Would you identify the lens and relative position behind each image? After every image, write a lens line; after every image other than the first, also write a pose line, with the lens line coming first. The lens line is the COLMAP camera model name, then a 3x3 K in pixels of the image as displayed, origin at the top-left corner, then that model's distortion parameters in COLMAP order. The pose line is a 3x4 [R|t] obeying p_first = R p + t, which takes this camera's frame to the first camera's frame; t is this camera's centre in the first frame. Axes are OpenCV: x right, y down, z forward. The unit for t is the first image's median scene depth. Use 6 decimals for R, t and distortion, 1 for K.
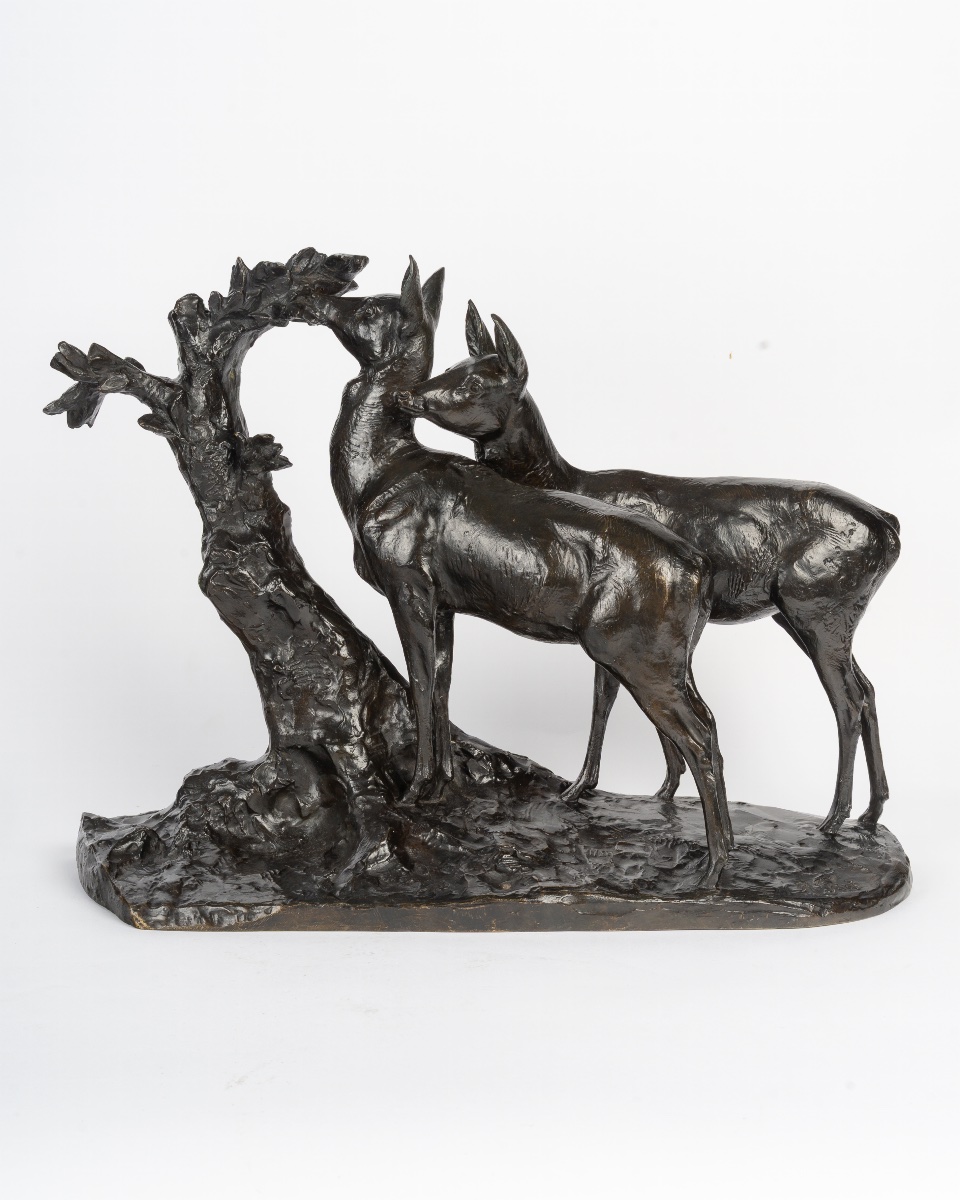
lens RADIAL K [[1591.7, 0, 481.2], [0, 1591.7, 600.3], [0, 0, 1]] dist [-0.120696, 0.000000]
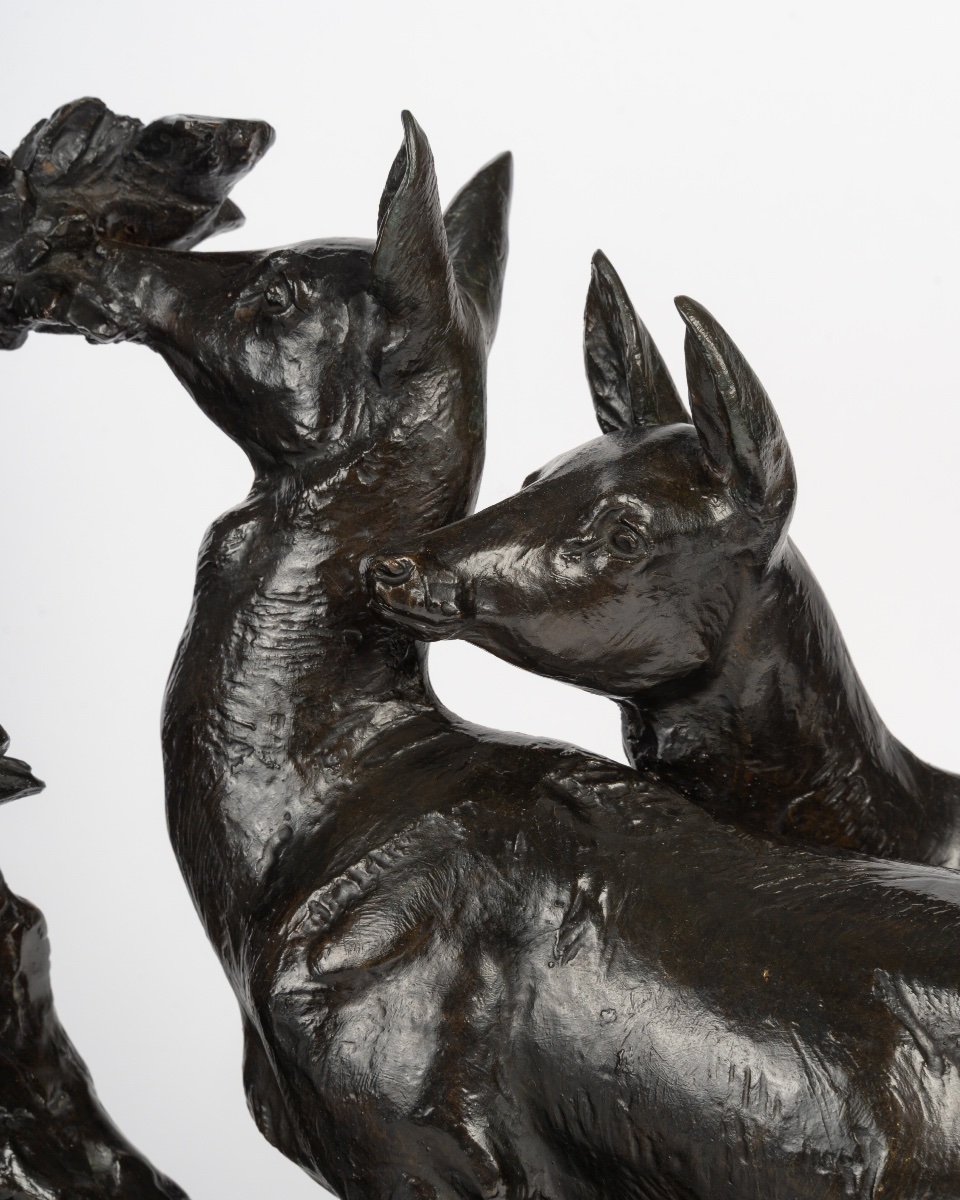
lens RADIAL K [[3012.5, 0, 479.7], [0, 3012.5, 600.0], [0, 0, 1]] dist [-0.044209, 0.000000]
pose [[0.999534, -0.022077, -0.021088, -0.019529], [0.020525, 0.997252, -0.071185, -0.079270], [0.022601, 0.070719, 0.997240, 0.411860]]
